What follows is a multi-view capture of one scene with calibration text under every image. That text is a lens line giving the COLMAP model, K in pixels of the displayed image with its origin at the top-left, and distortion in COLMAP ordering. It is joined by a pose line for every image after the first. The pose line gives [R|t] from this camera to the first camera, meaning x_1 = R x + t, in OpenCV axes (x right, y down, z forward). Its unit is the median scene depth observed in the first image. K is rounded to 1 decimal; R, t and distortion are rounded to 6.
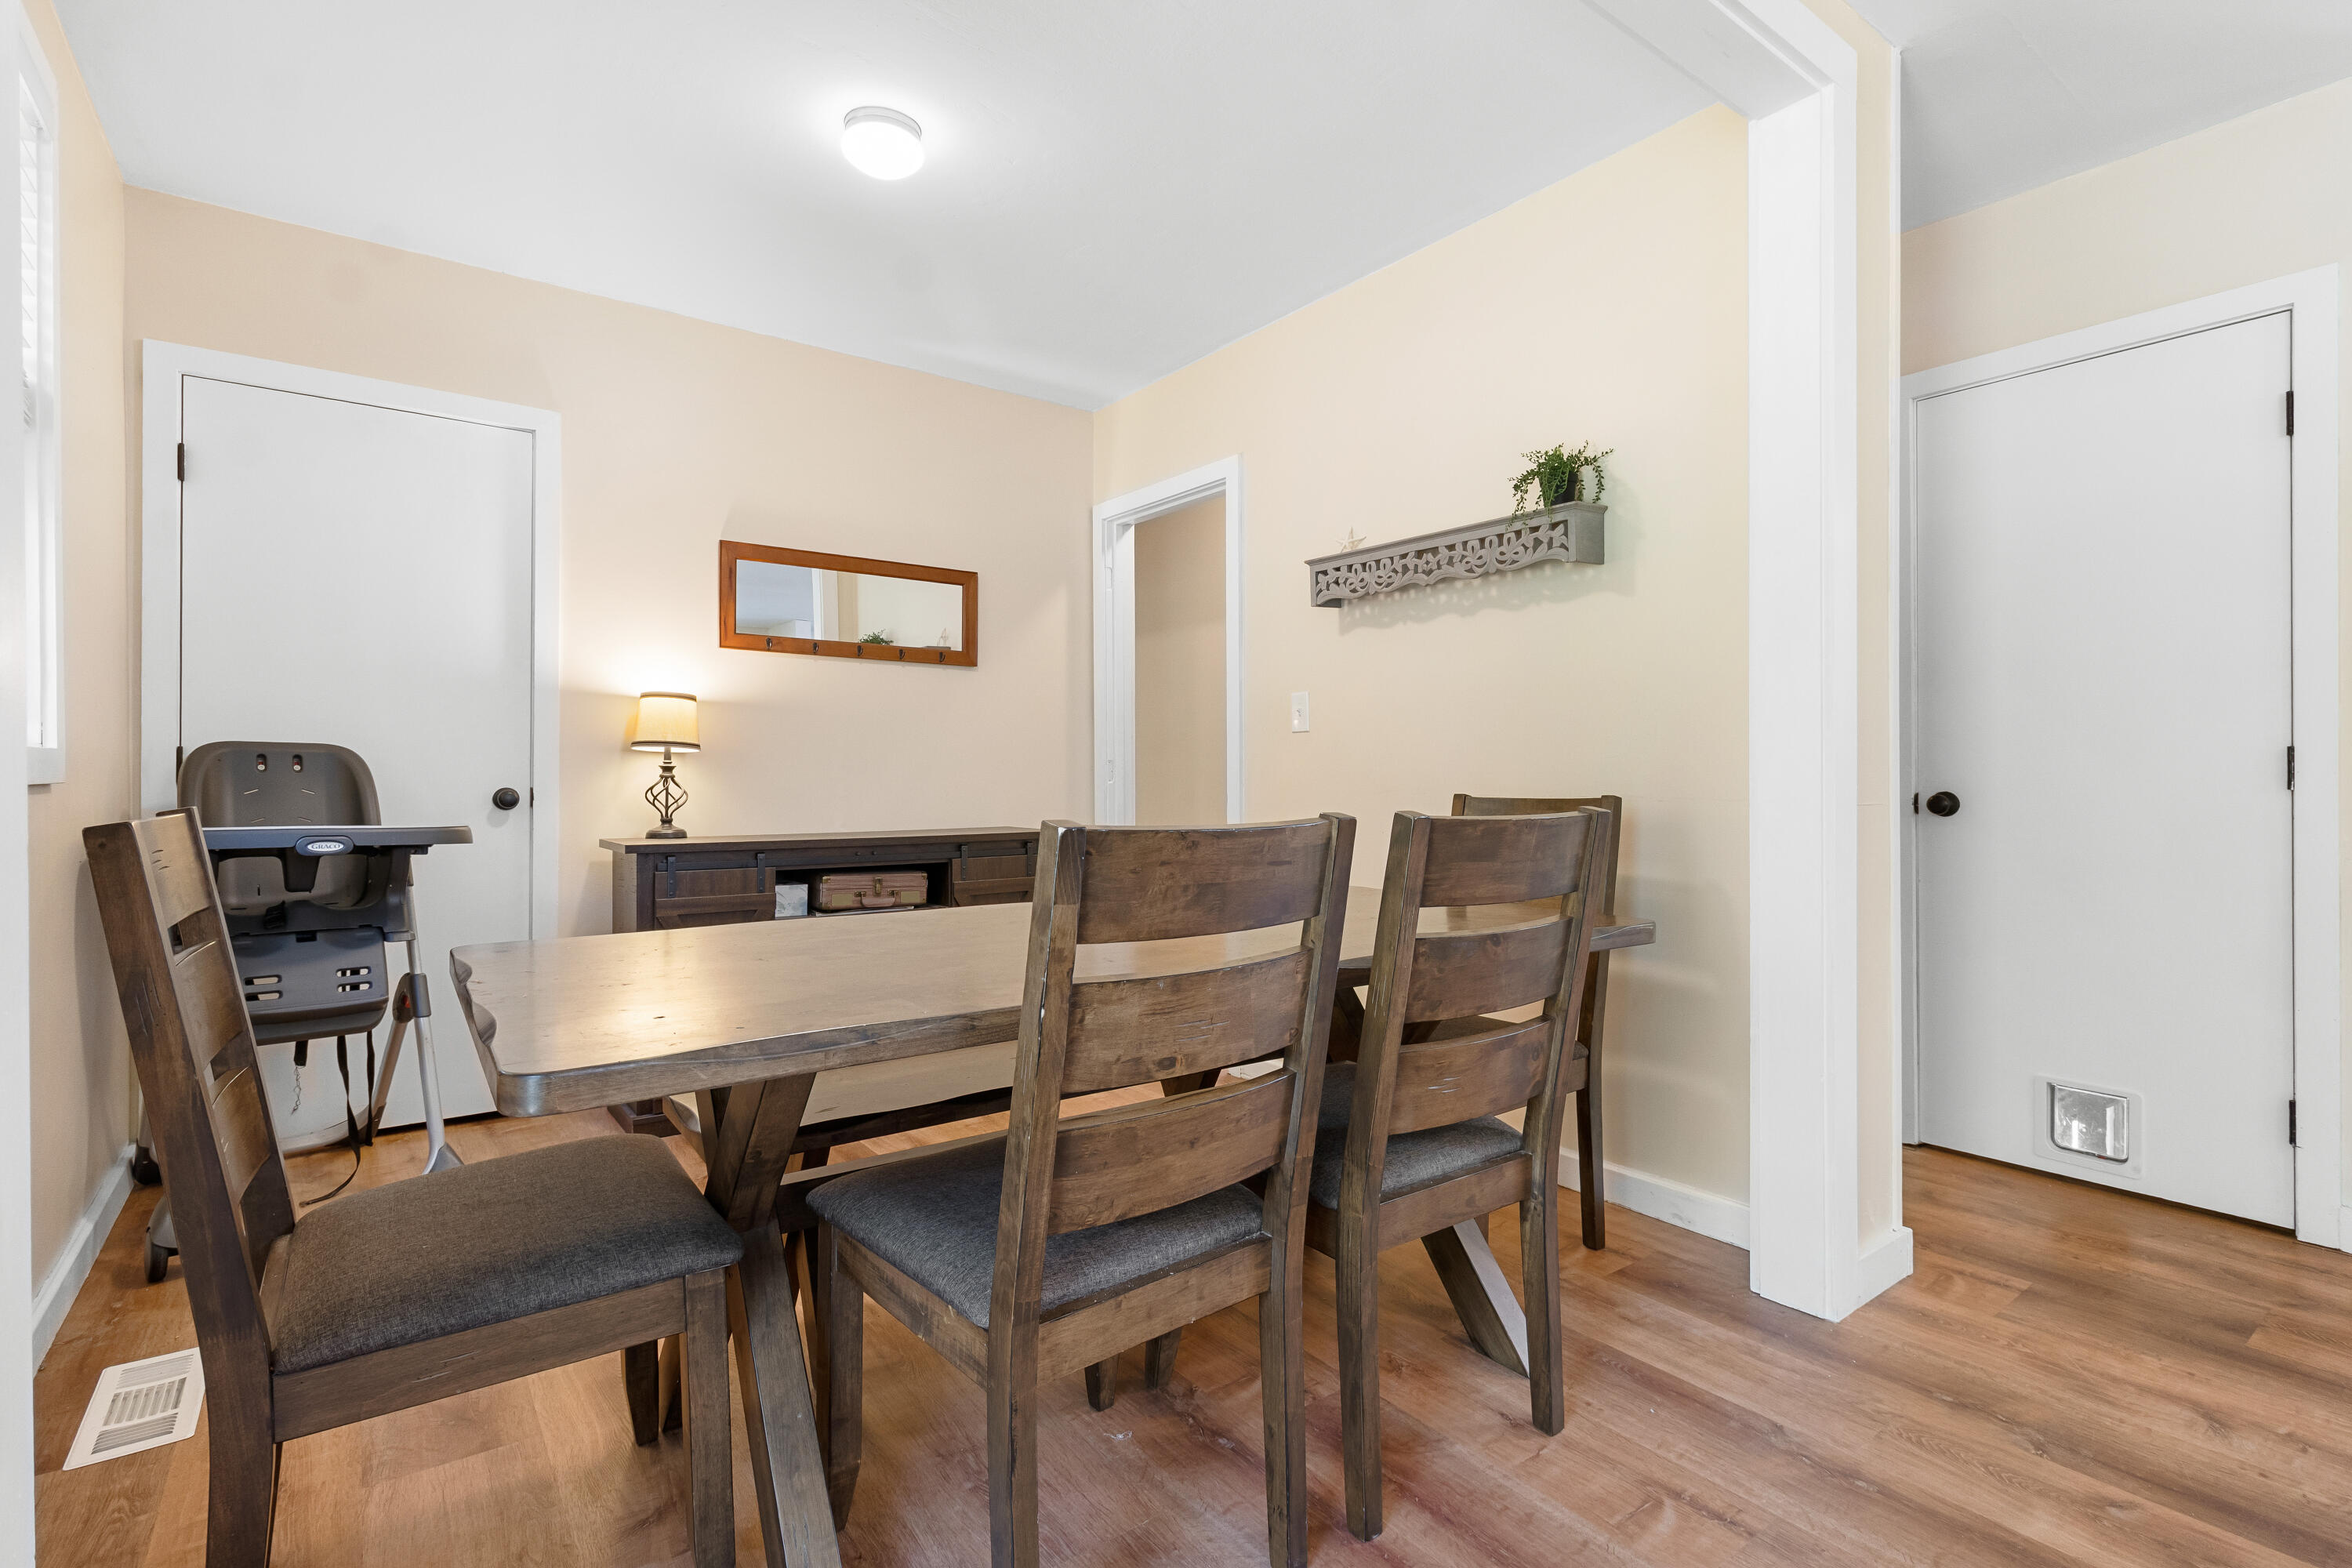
lens RADIAL K [[1097.2, 0, 1200.5], [0, 1097.2, 776.4], [0, 0, 1]] dist [0.002074, 0.000594]
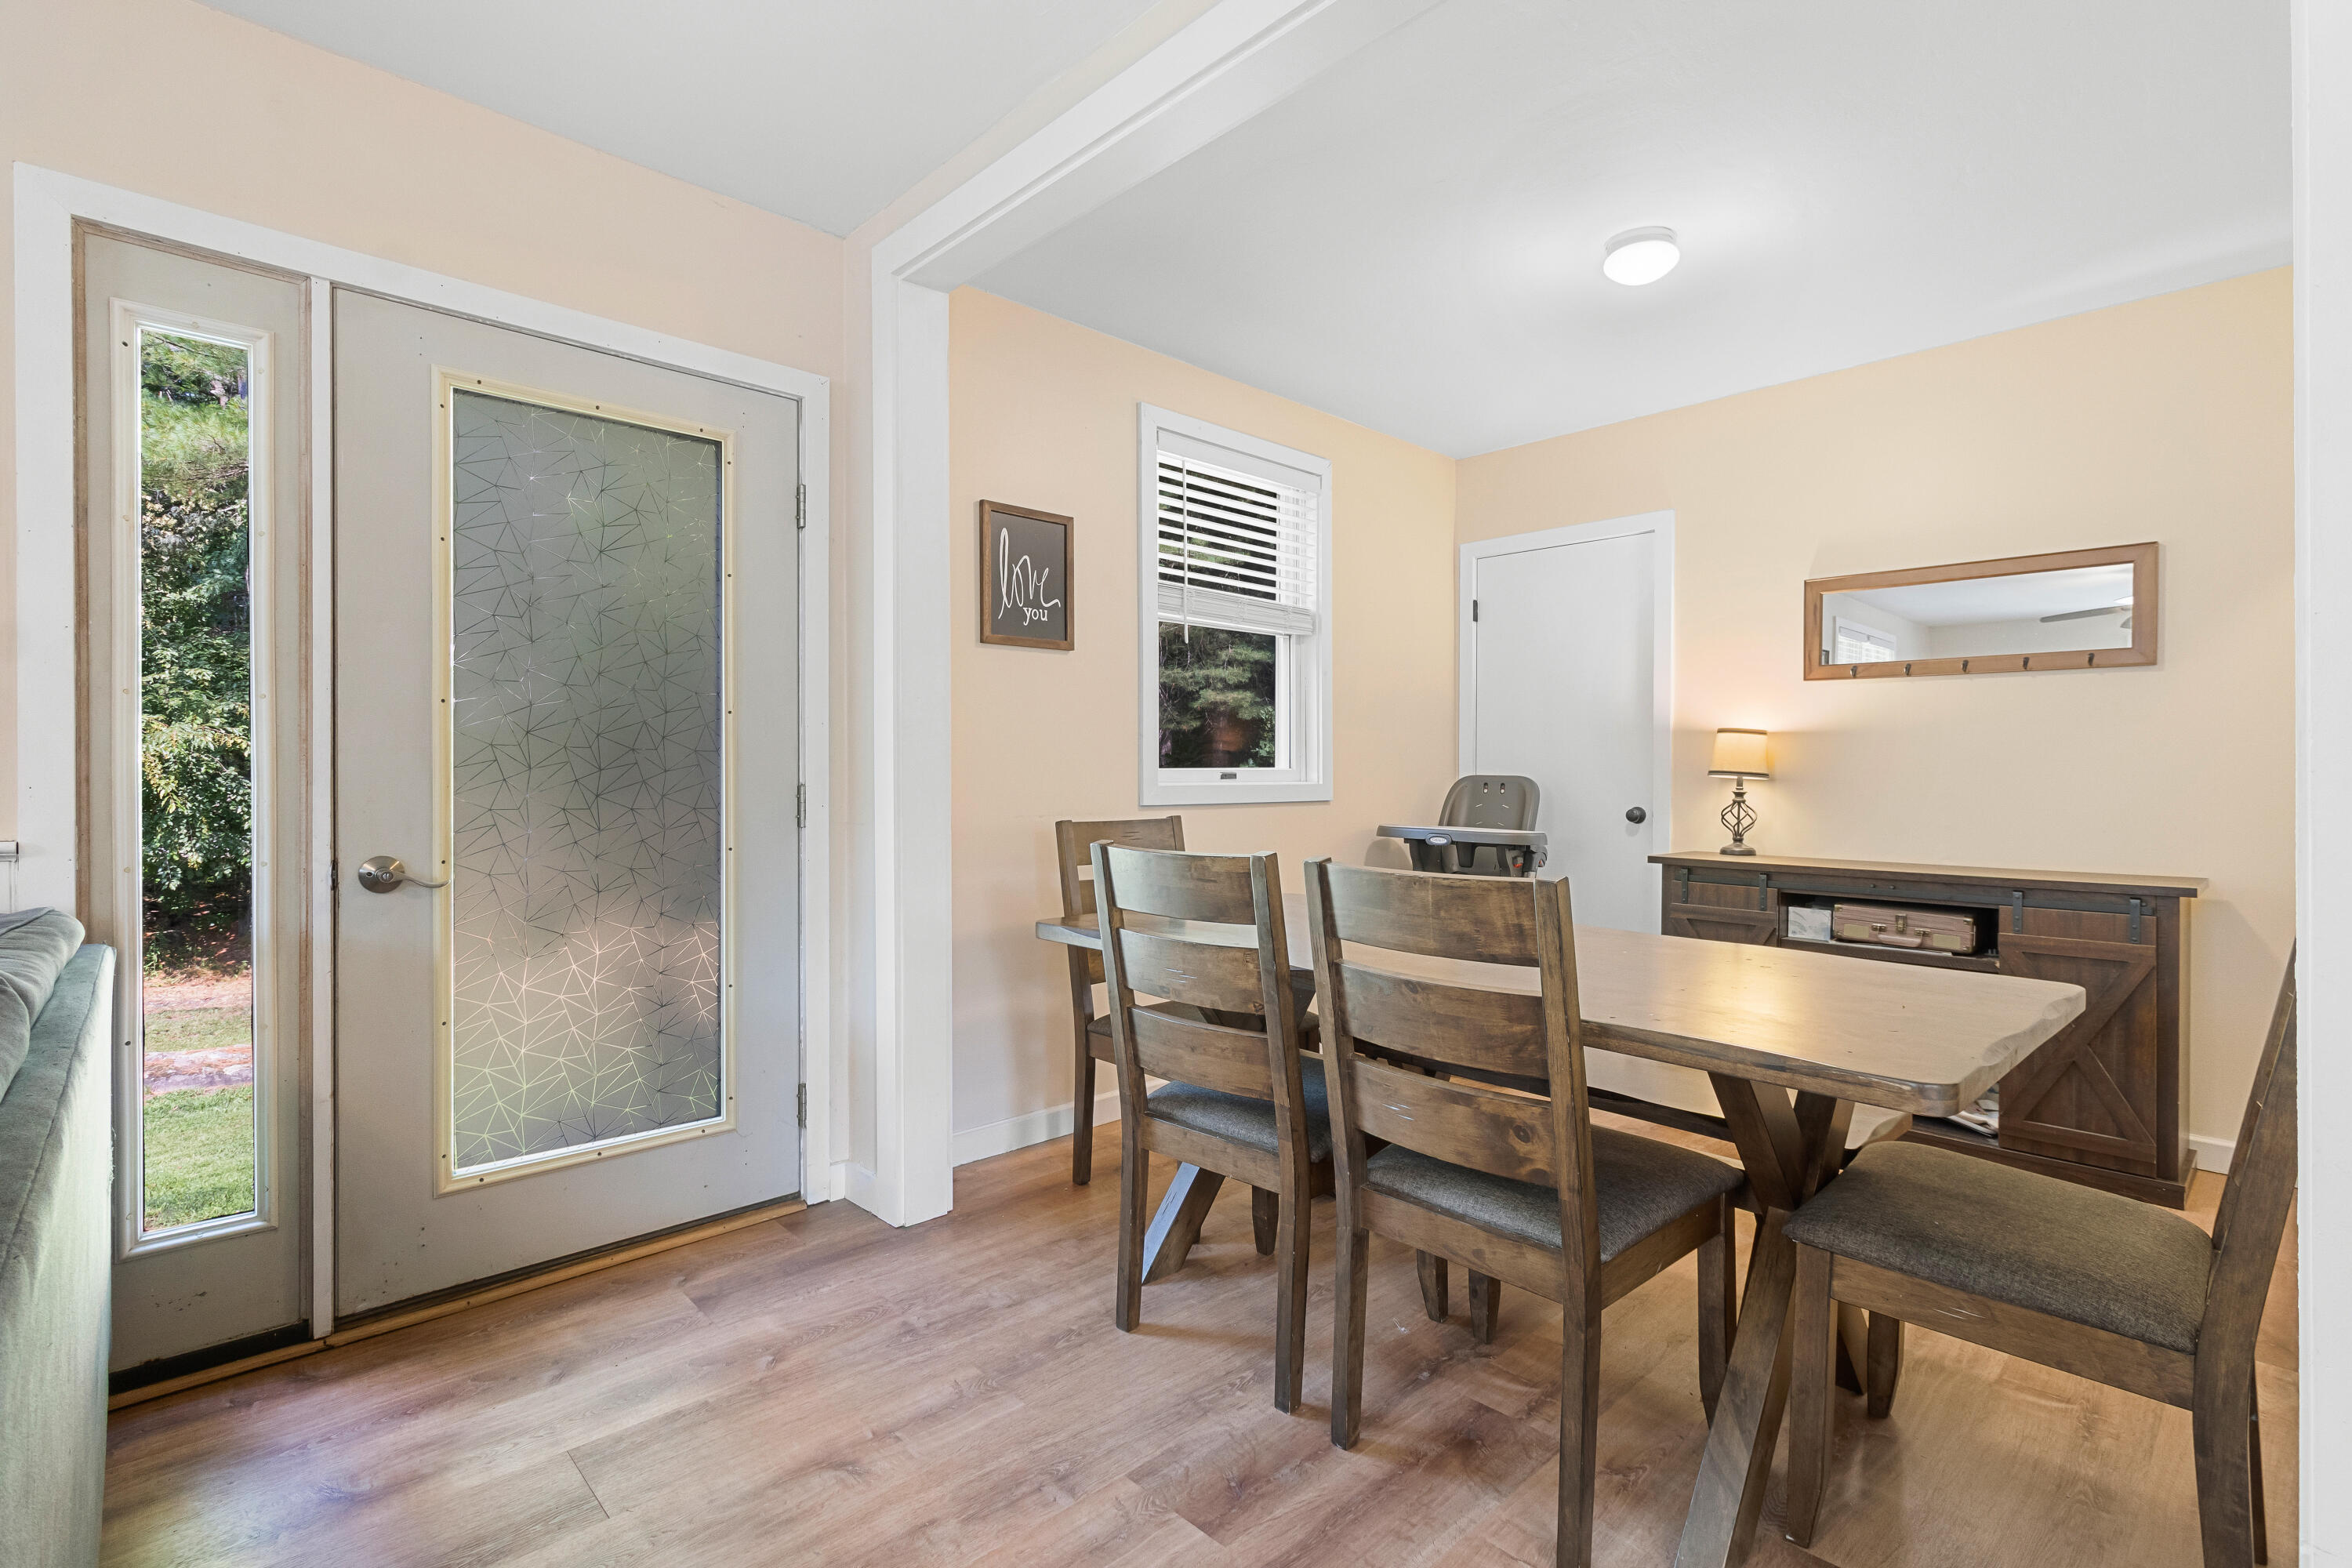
lens RADIAL K [[1097.2, 0, 1182.8], [0, 1097.2, 778.2], [0, 0, 1]] dist [0.002074, 0.000594]
pose [[0.111090, 0.004835, -0.993799, 0.604294], [-0.005576, 0.999975, 0.004242, -0.026225], [0.993795, 0.005070, 0.111114, 0.306098]]
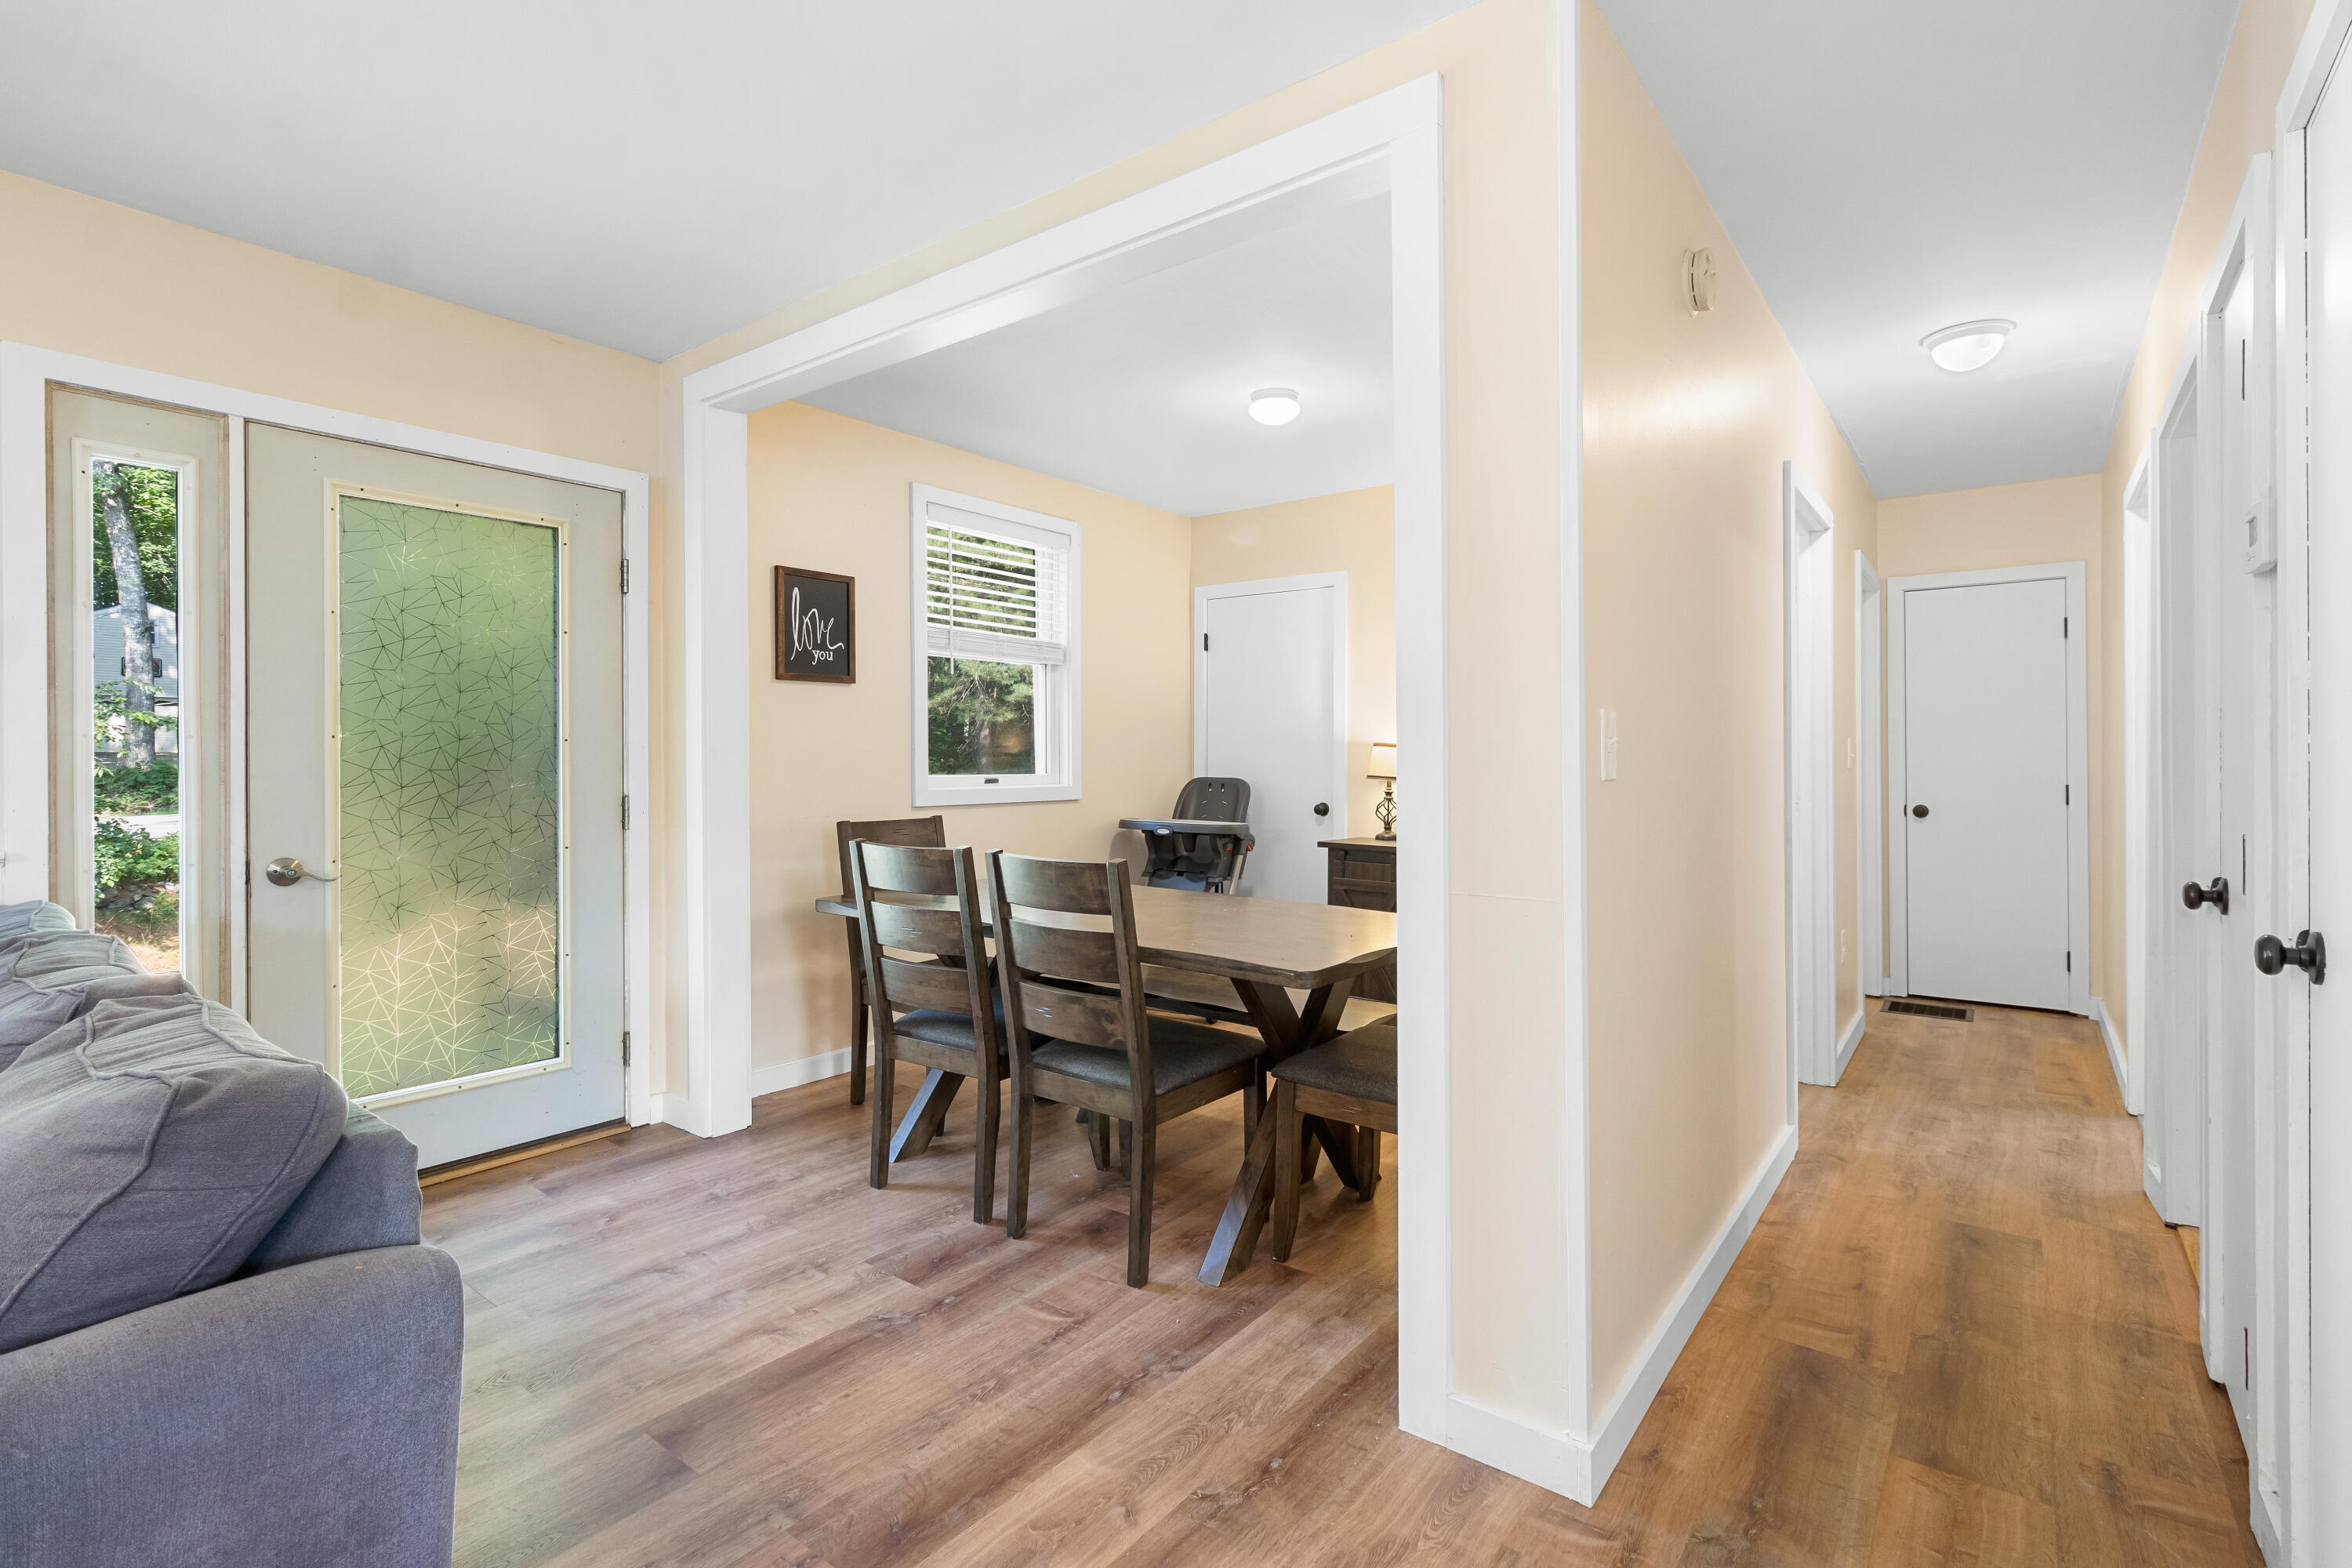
lens RADIAL K [[1097.2, 0, 1186.9], [0, 1097.2, 764.7], [0, 0, 1]] dist [0.002074, 0.000594]
pose [[0.262495, 0.006253, -0.964913, 0.906939], [-0.004737, 0.999975, 0.005192, -0.054205], [0.964922, 0.003208, 0.262518, 0.355247]]
